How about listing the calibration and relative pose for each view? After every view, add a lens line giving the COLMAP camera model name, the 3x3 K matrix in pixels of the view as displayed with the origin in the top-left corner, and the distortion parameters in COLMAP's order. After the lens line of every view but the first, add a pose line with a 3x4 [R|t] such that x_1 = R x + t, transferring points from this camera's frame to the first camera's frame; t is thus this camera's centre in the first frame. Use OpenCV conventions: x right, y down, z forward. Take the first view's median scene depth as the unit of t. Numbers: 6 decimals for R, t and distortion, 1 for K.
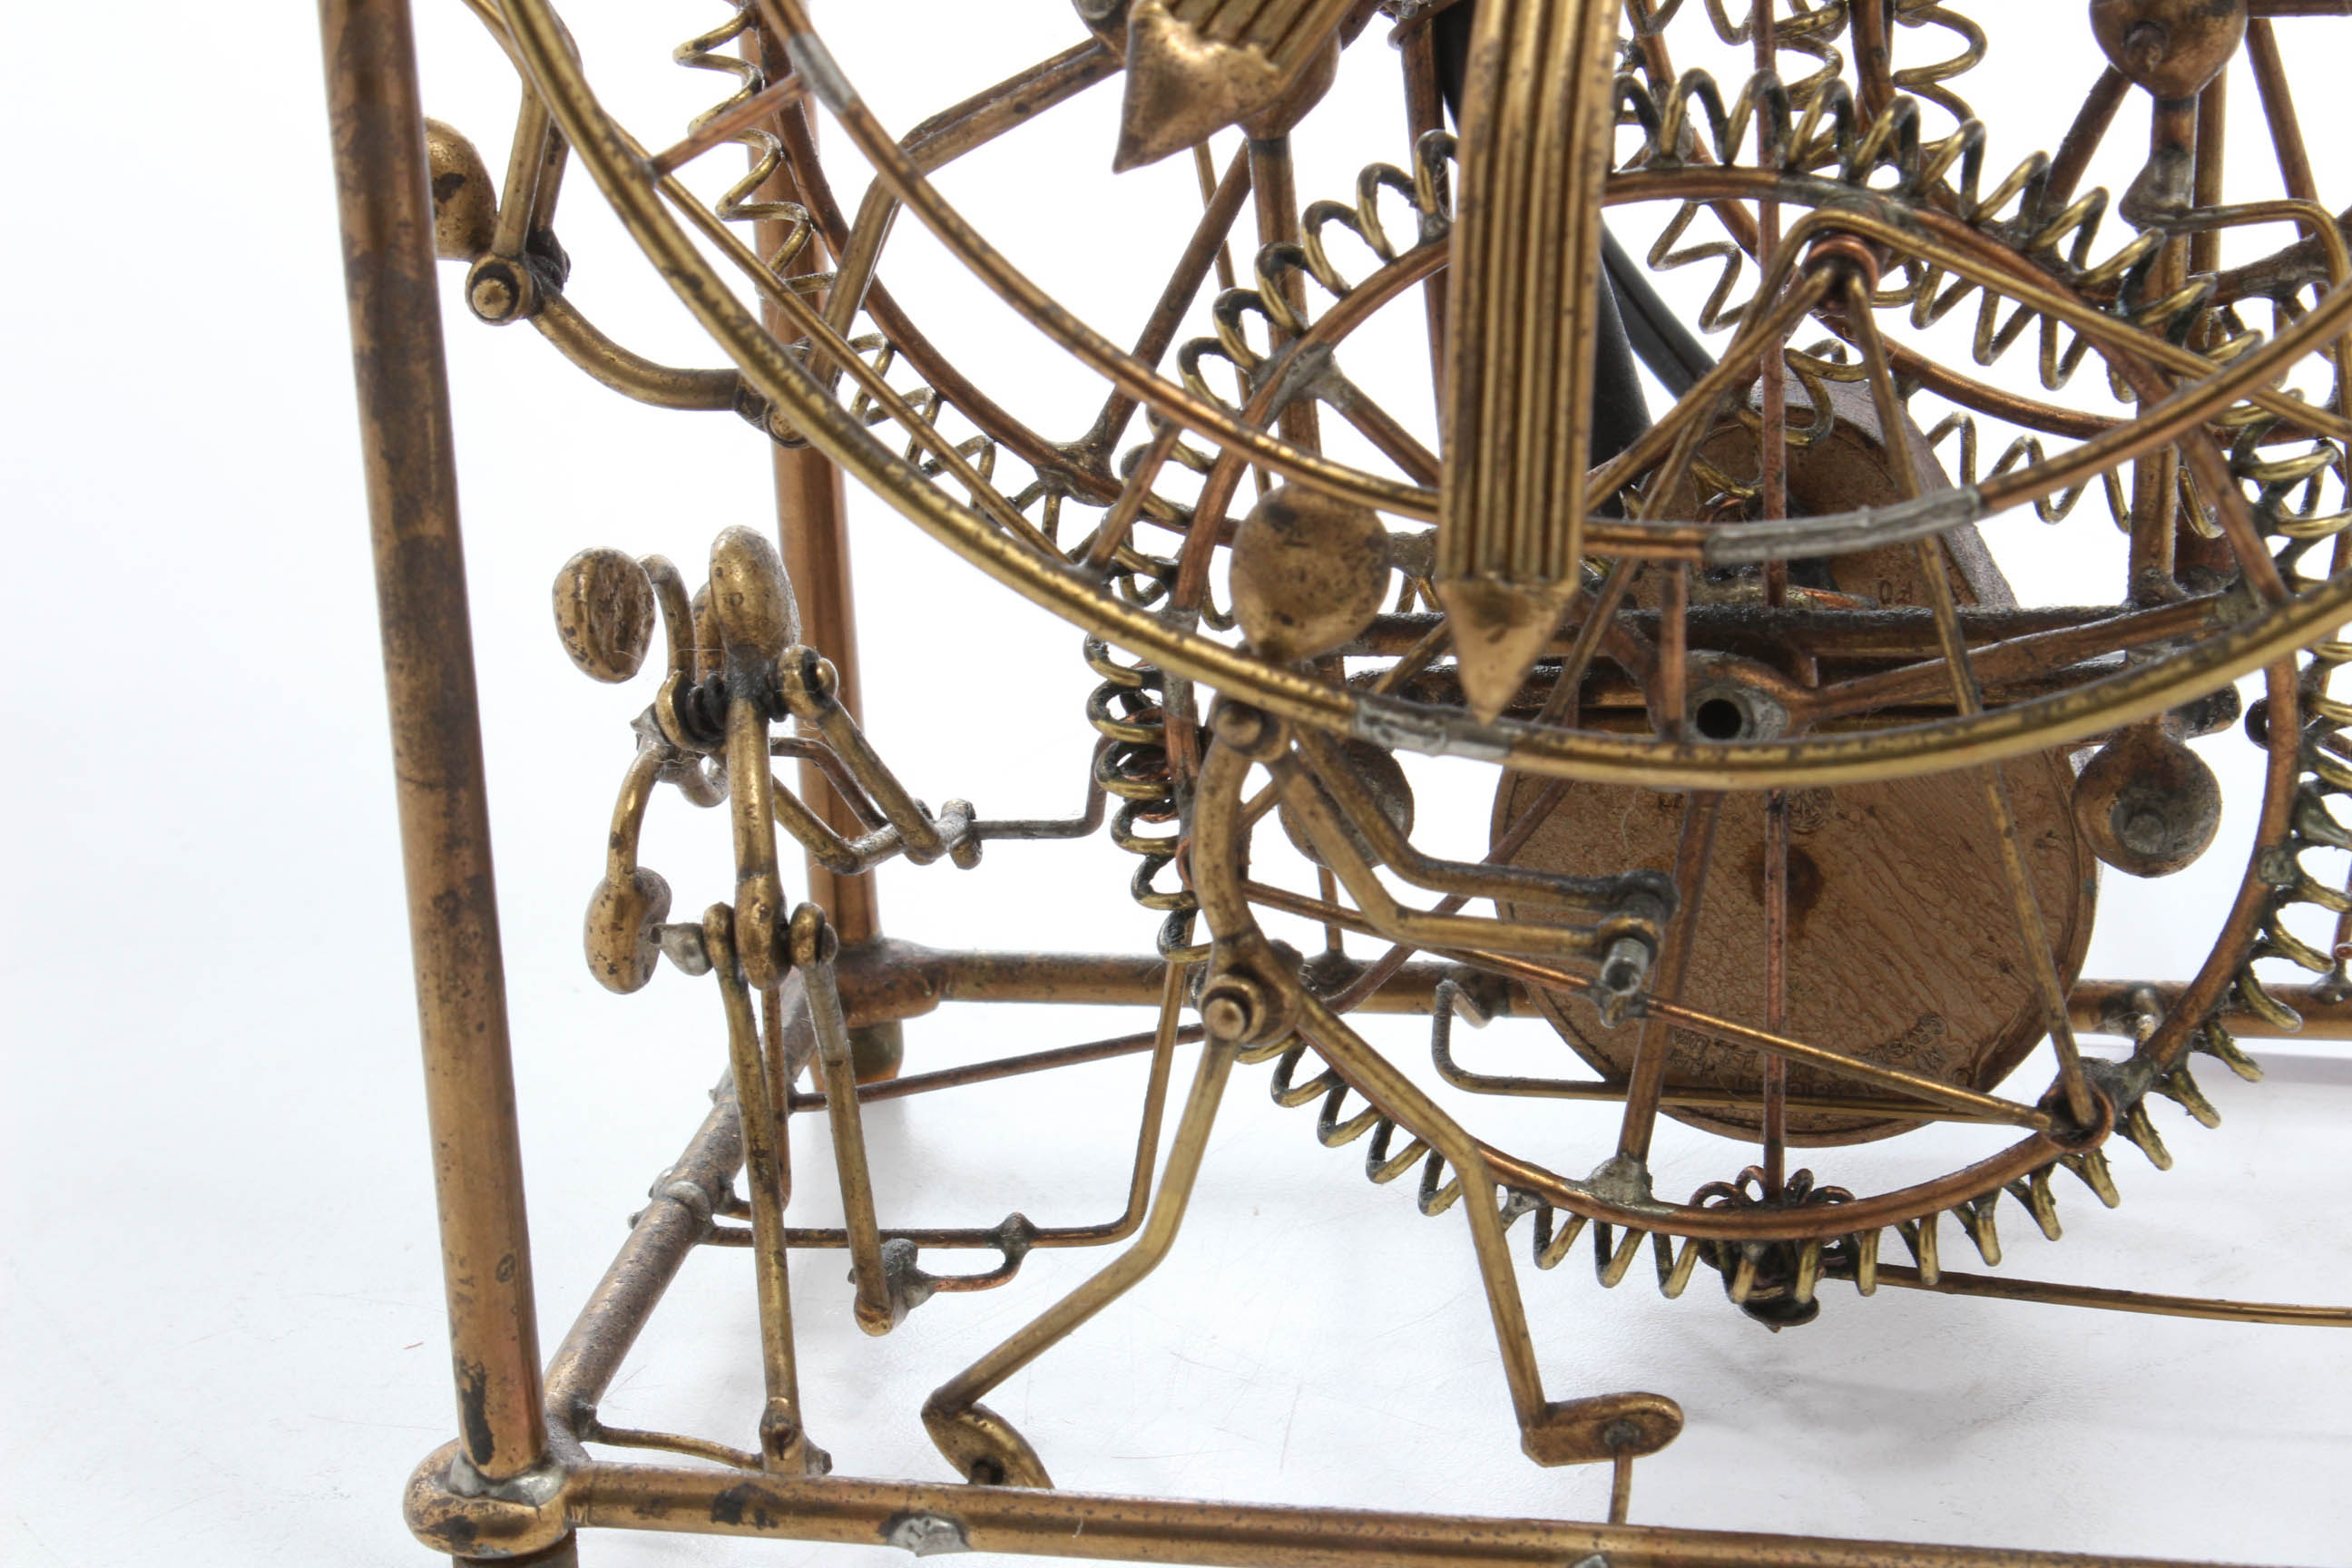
lens RADIAL K [[5559.2, 0, 1131.2], [0, 5559.2, 851.7], [0, 0, 1]] dist [0.058471, 0.000000]
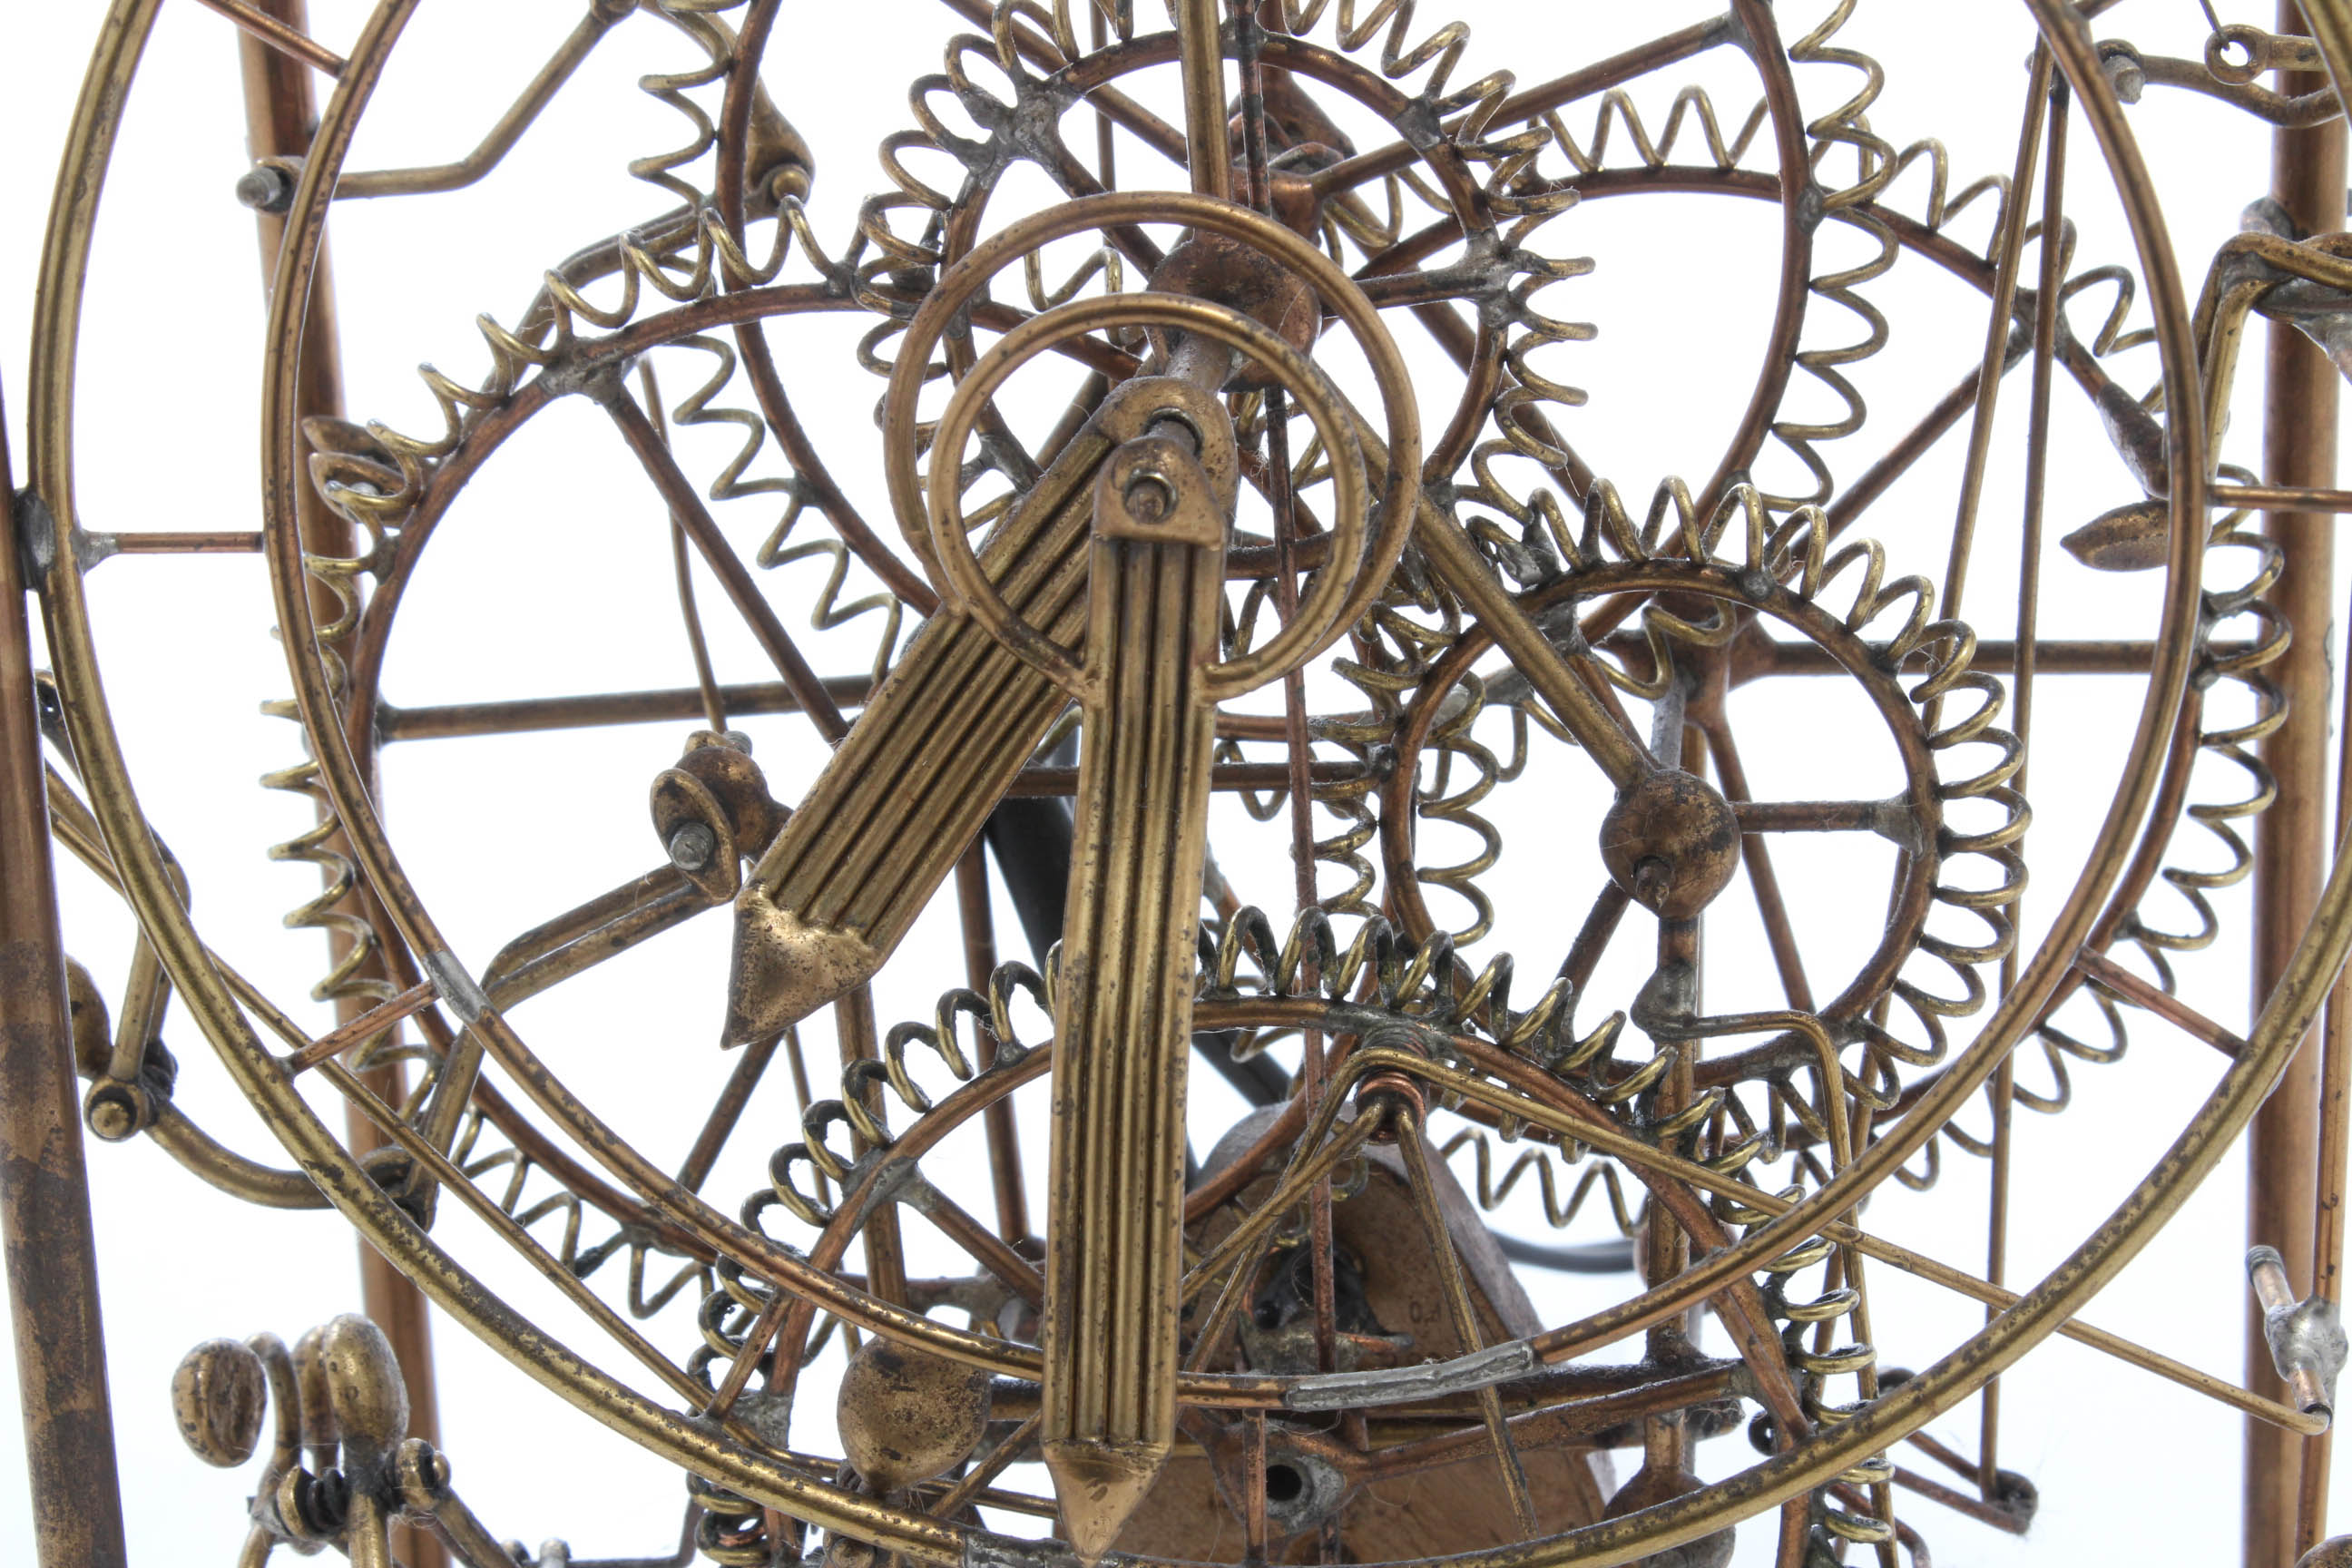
lens RADIAL K [[5559.2, 0, 1174.9], [0, 5559.2, 803.9], [0, 0, 1]] dist [0.058471, 0.000000]
pose [[0.992321, -0.026310, 0.120861, -0.042301], [0.029910, 0.999158, -0.028071, -0.127735], [-0.120020, 0.031470, 0.992273, -0.073848]]
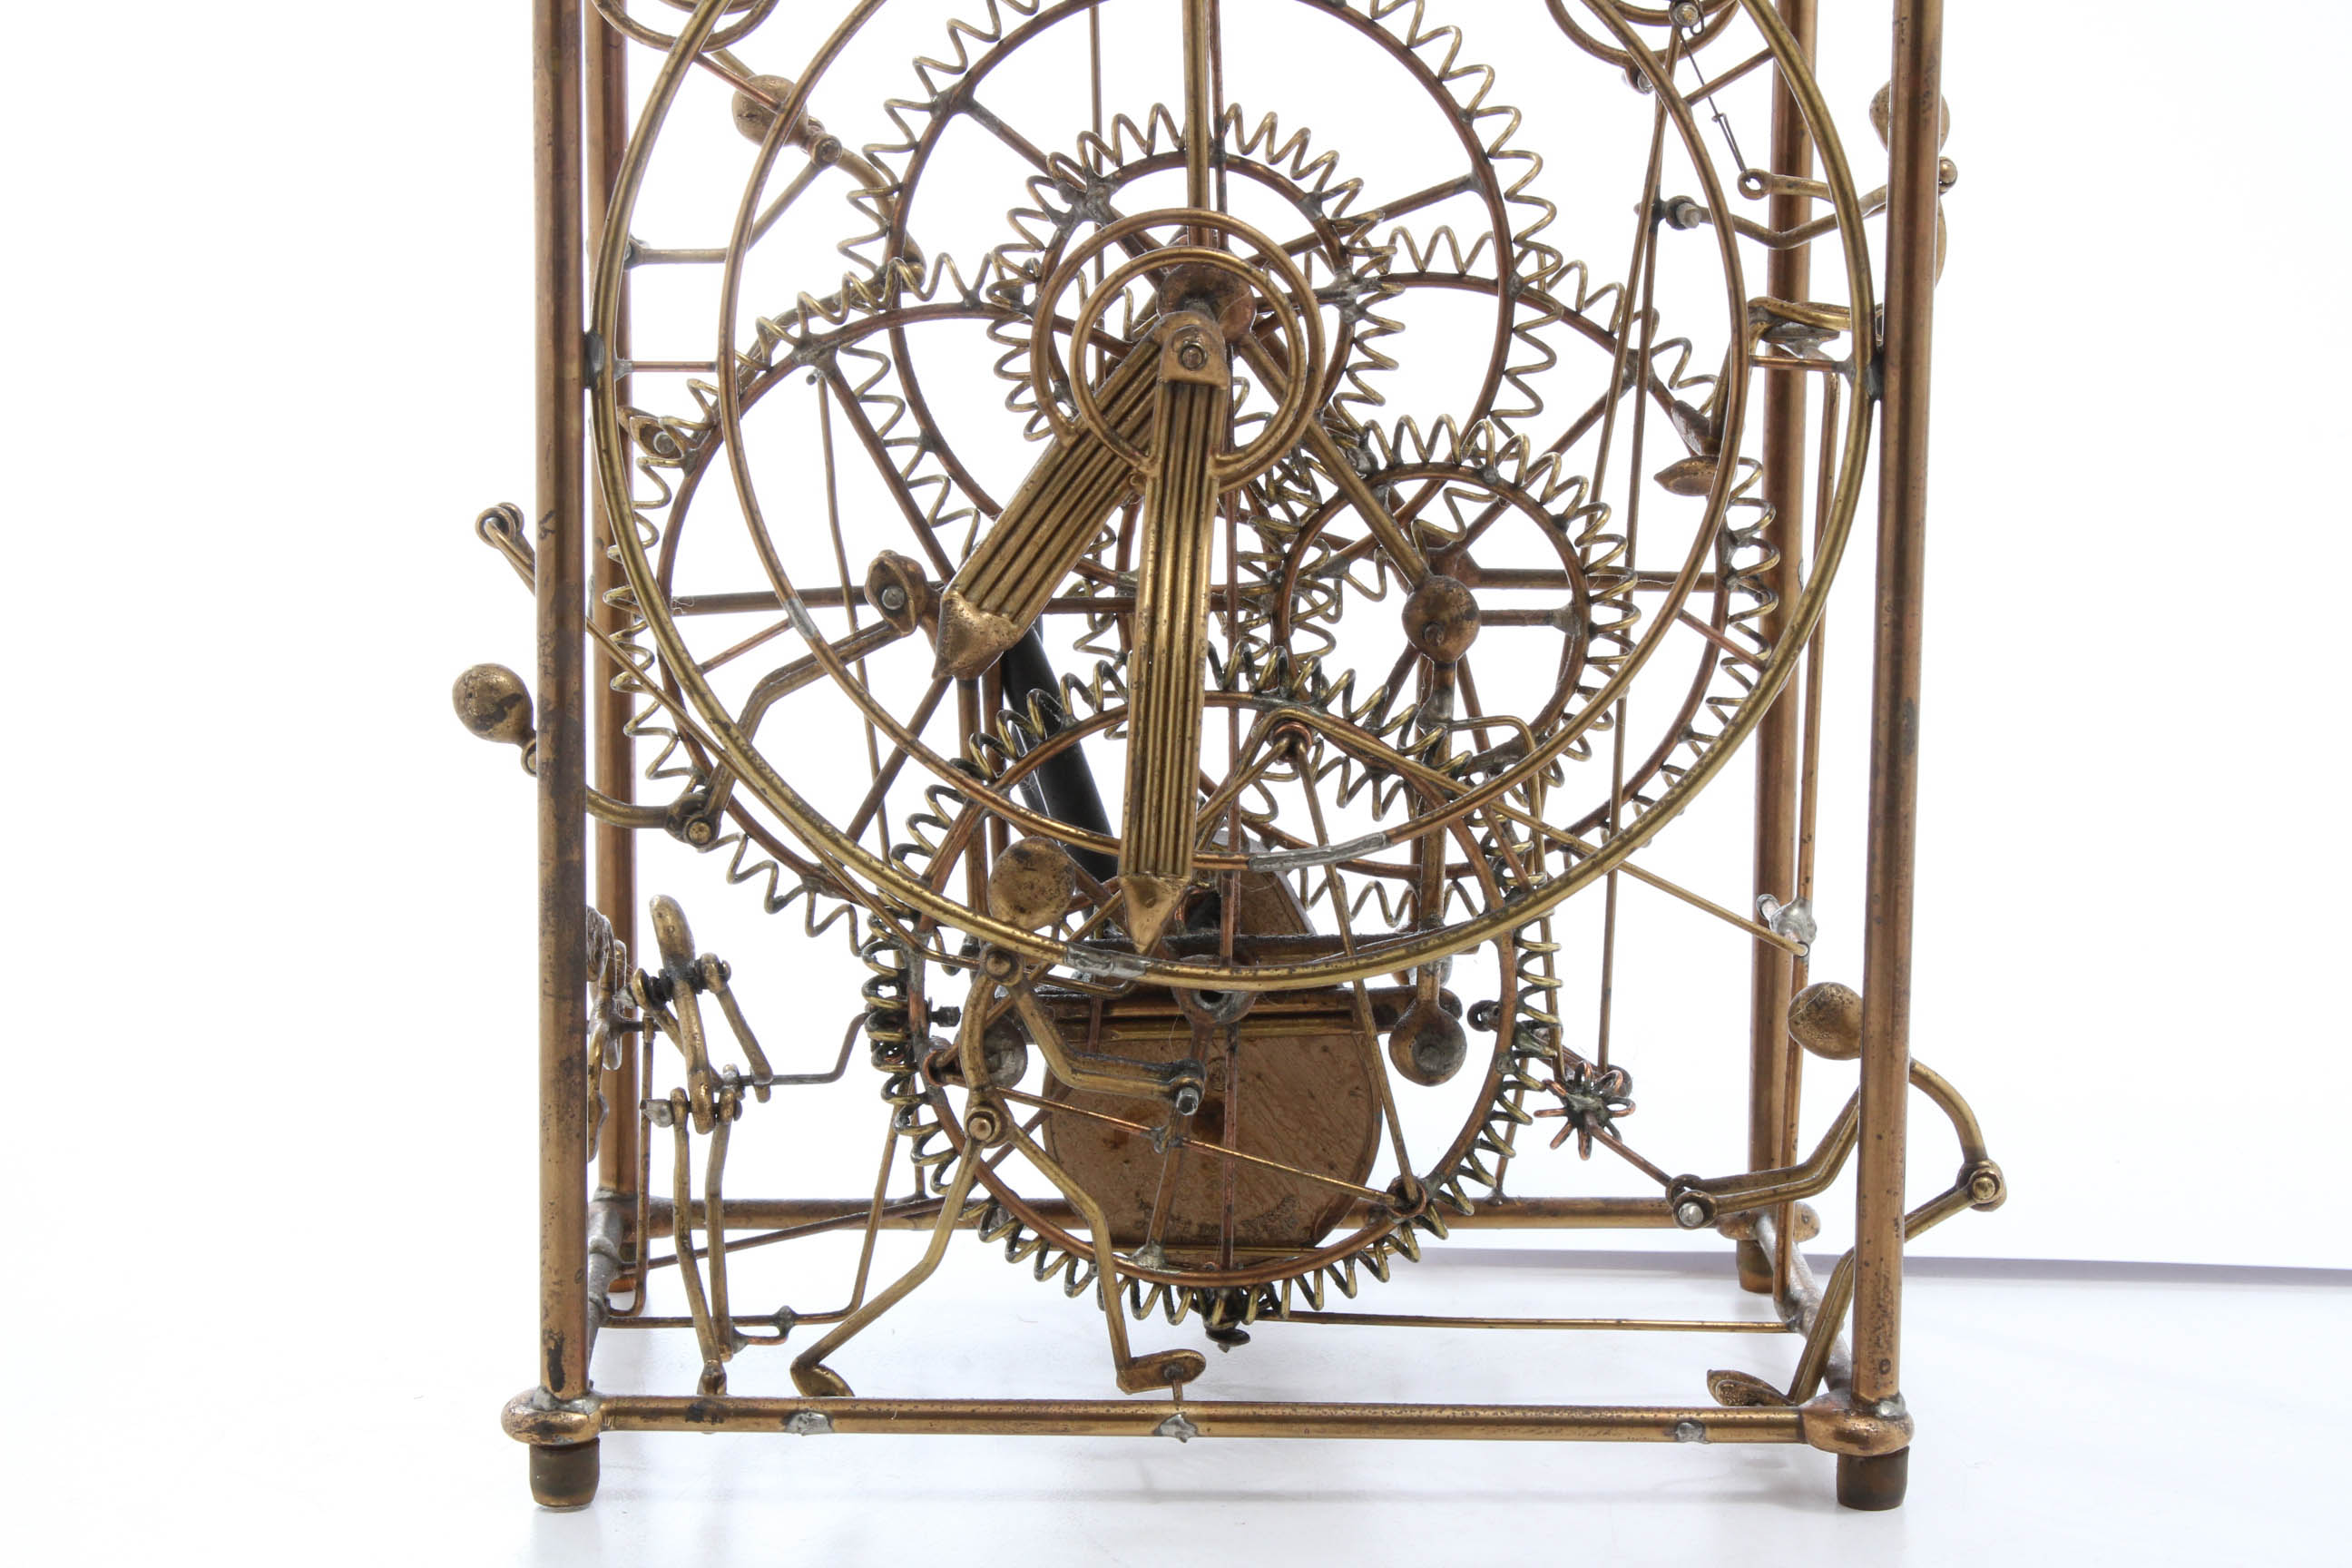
lens RADIAL K [[5559.2, 0, 1177.8], [0, 5559.2, 792.6], [0, 0, 1]] dist [0.058471, 0.000000]
pose [[0.973318, 0.017541, 0.228787, -0.338310], [0.023669, 0.984080, -0.176145, 0.242525], [-0.228235, 0.176860, 0.957408, -0.805489]]
